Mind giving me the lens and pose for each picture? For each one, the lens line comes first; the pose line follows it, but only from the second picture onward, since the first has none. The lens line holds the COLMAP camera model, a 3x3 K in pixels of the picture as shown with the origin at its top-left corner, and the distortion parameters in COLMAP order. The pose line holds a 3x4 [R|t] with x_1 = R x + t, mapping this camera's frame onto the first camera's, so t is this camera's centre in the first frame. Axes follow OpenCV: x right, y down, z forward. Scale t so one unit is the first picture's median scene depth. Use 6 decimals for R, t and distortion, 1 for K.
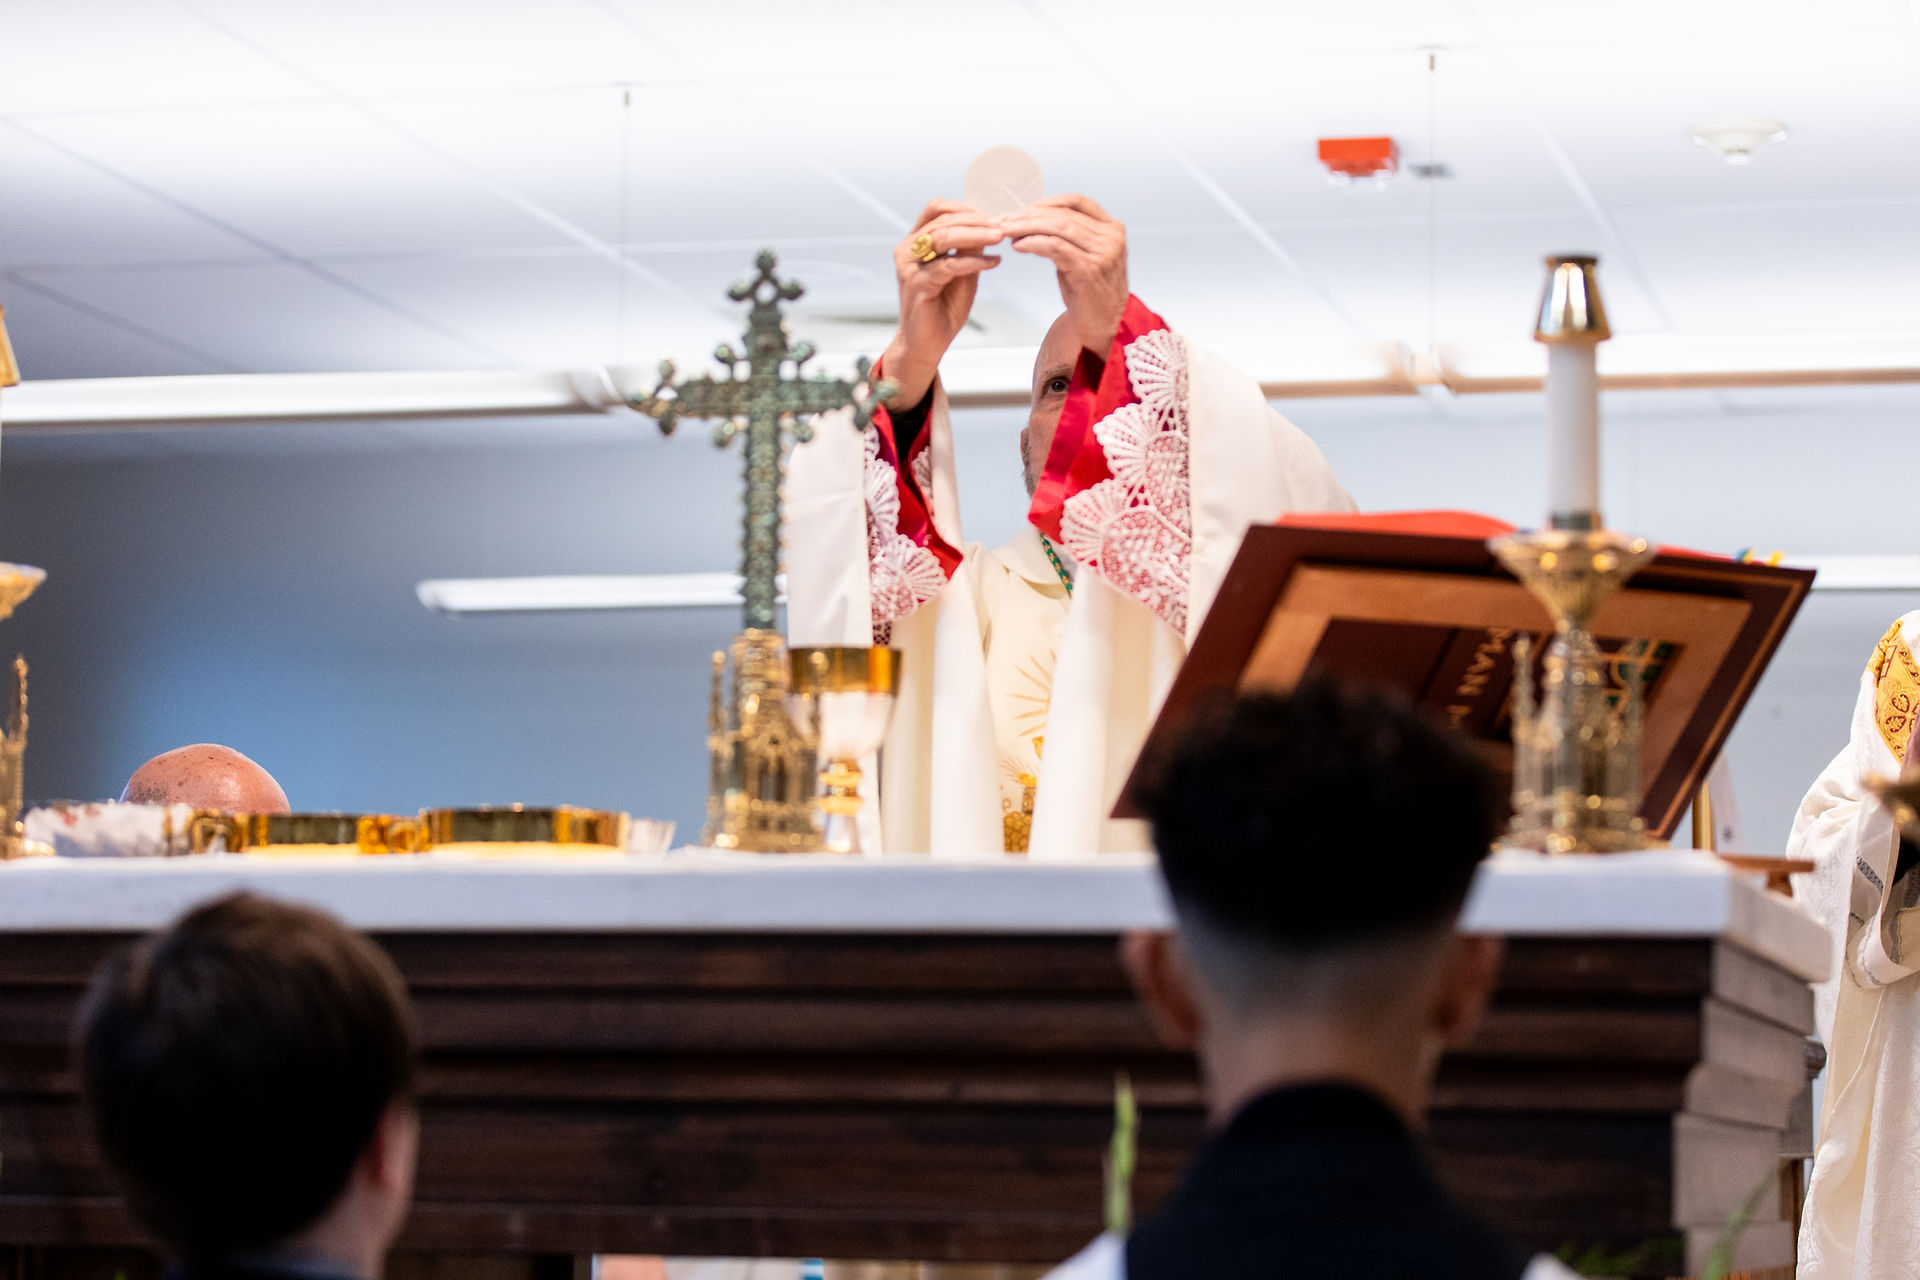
lens RADIAL K [[4640.8, 0, 960.0], [0, 4640.8, 640.0], [0, 0, 1]] dist [0.064504, -0.191240]
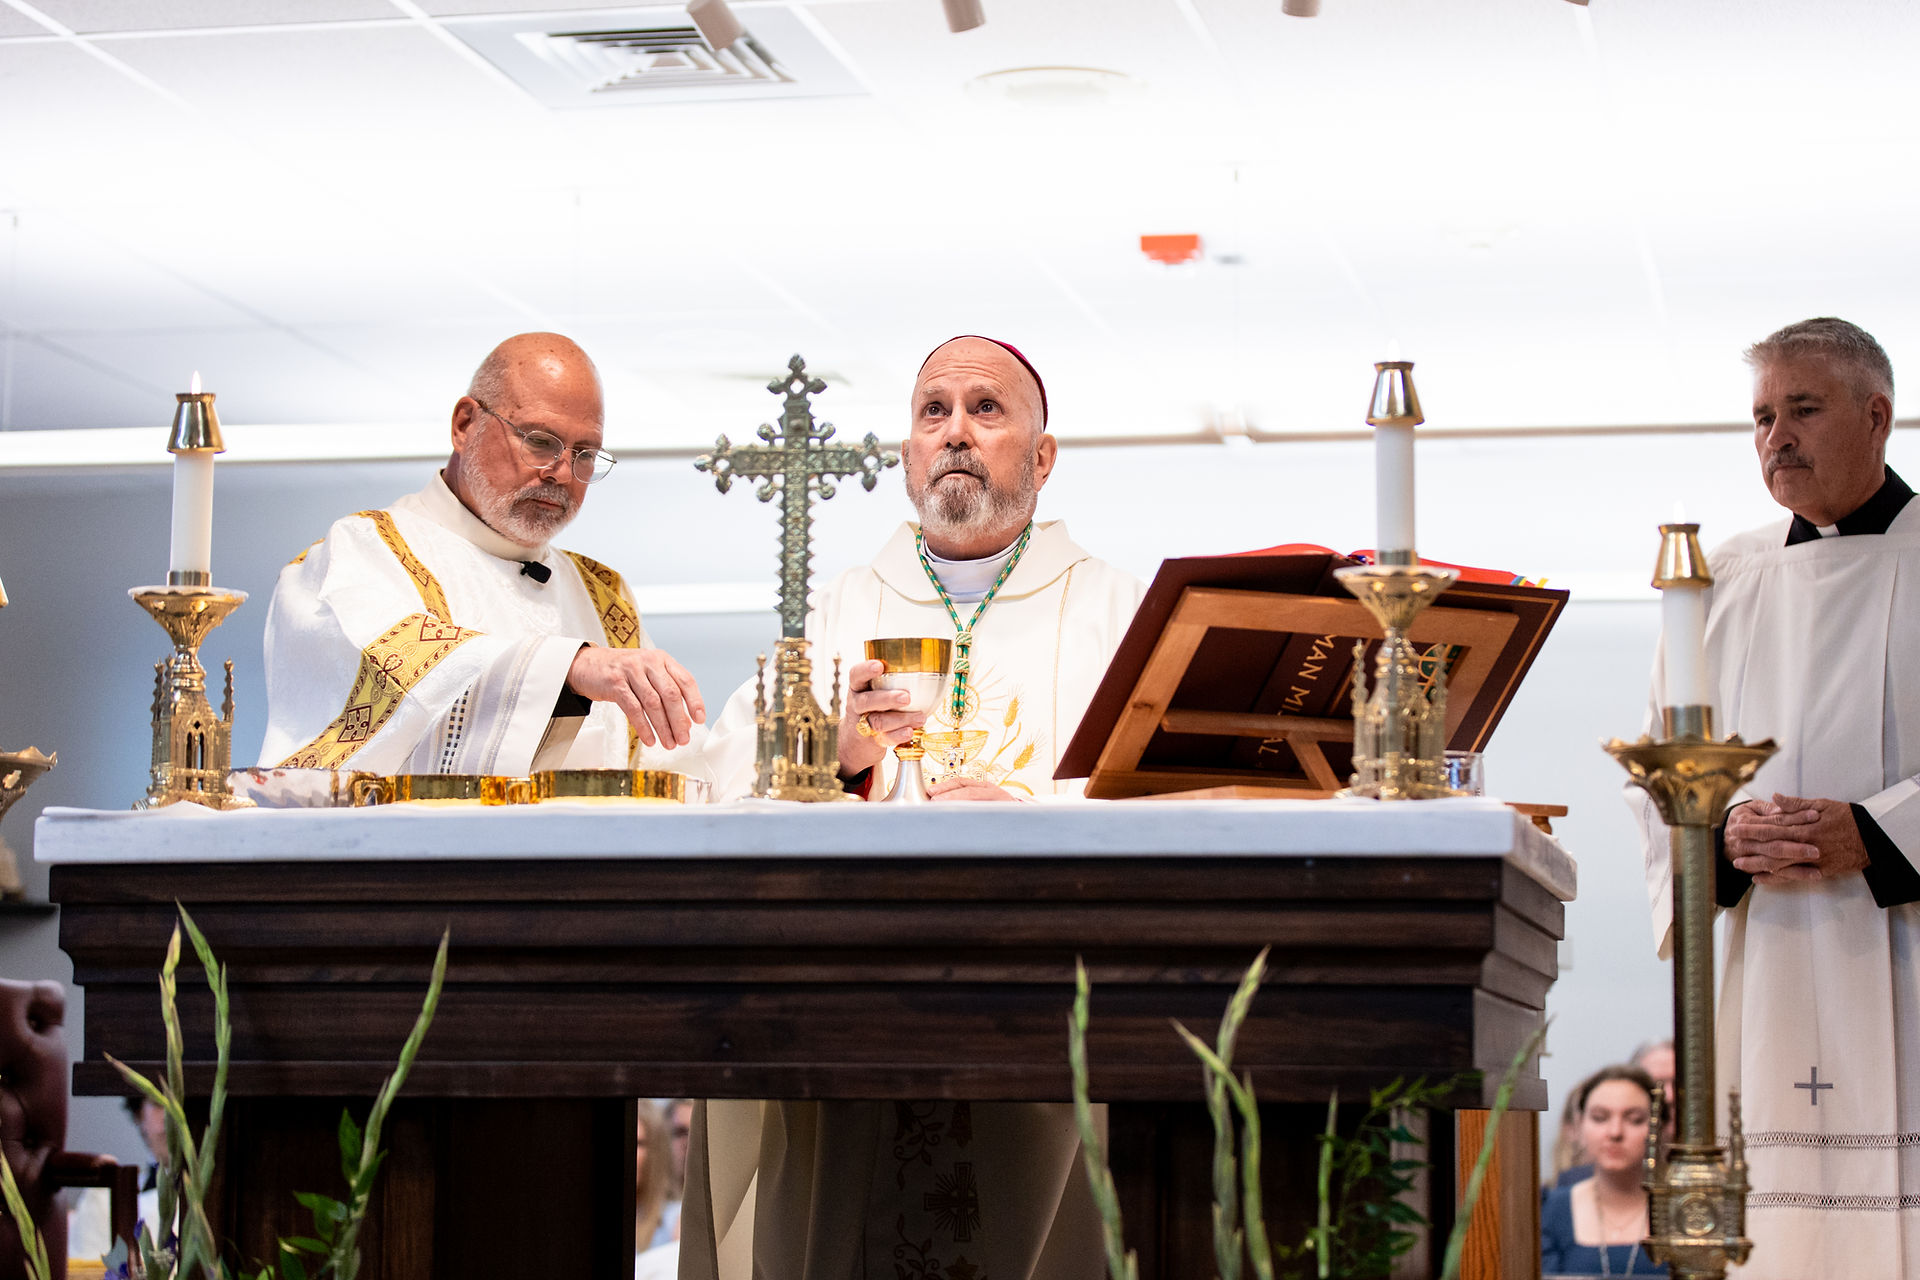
lens RADIAL K [[4071.1, 0, 928.8], [0, 4071.1, 651.4], [0, 0, 1]] dist [0.106334, 0.363696]
pose [[0.999266, -0.001409, 0.038294, -0.049588], [0.001317, 0.999996, 0.002442, -0.000693], [-0.038297, -0.002390, 0.999264, -0.186883]]
